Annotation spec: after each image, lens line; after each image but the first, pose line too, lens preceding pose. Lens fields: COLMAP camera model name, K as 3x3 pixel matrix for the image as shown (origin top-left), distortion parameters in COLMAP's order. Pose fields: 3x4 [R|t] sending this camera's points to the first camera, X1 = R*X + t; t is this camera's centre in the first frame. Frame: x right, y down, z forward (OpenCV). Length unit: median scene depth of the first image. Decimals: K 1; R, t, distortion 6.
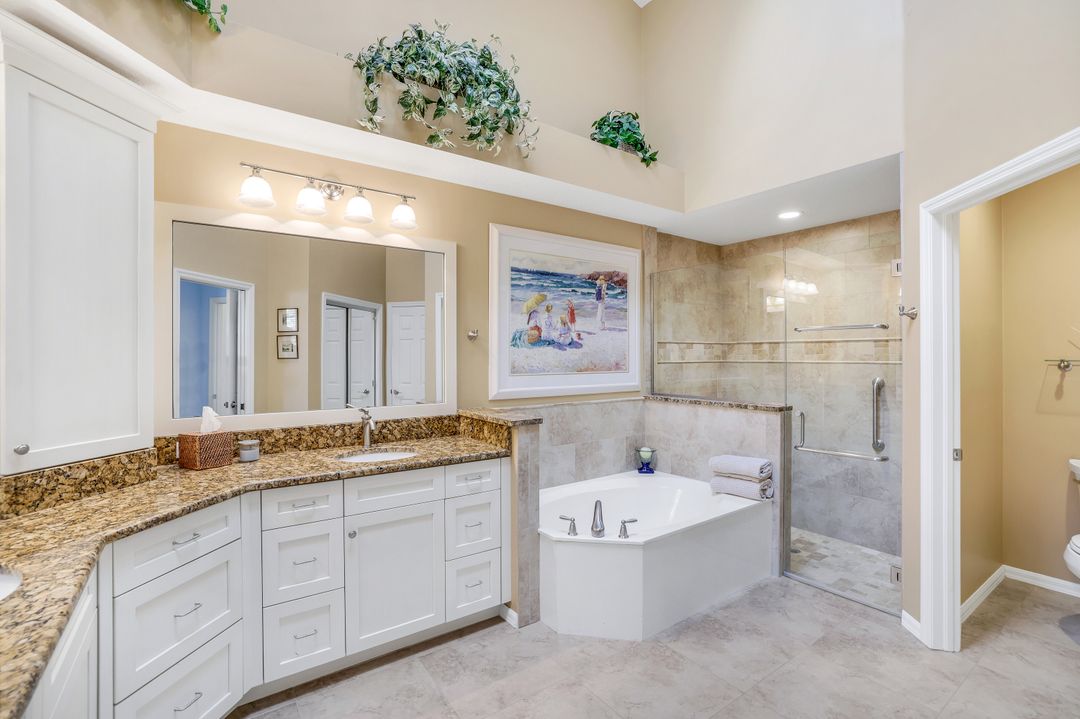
lens RADIAL K [[481.8, 0, 537.8], [0, 481.8, 356.4], [0, 0, 1]] dist [-0.013381, 0.001519]
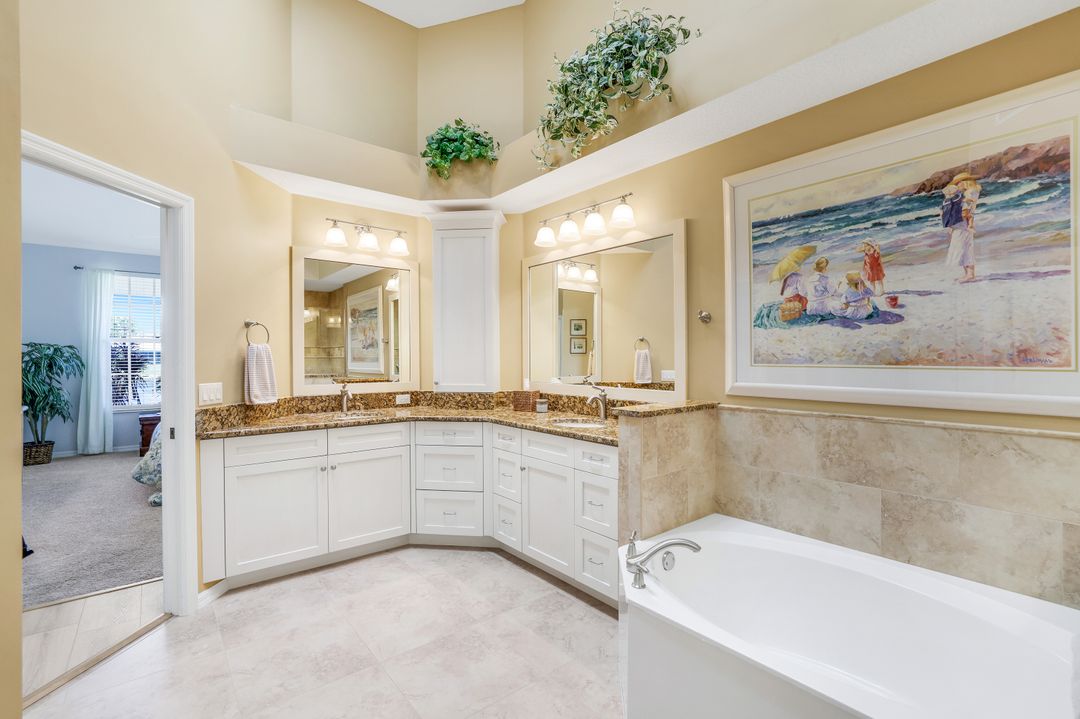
lens RADIAL K [[481.8, 0, 537.8], [0, 481.8, 356.4], [0, 0, 1]] dist [-0.013381, 0.001519]
pose [[0.085020, 0.003560, -0.996373, 0.637846], [0.001120, 0.999993, 0.003668, 0.020545], [0.996379, -0.001428, 0.085016, 0.567891]]
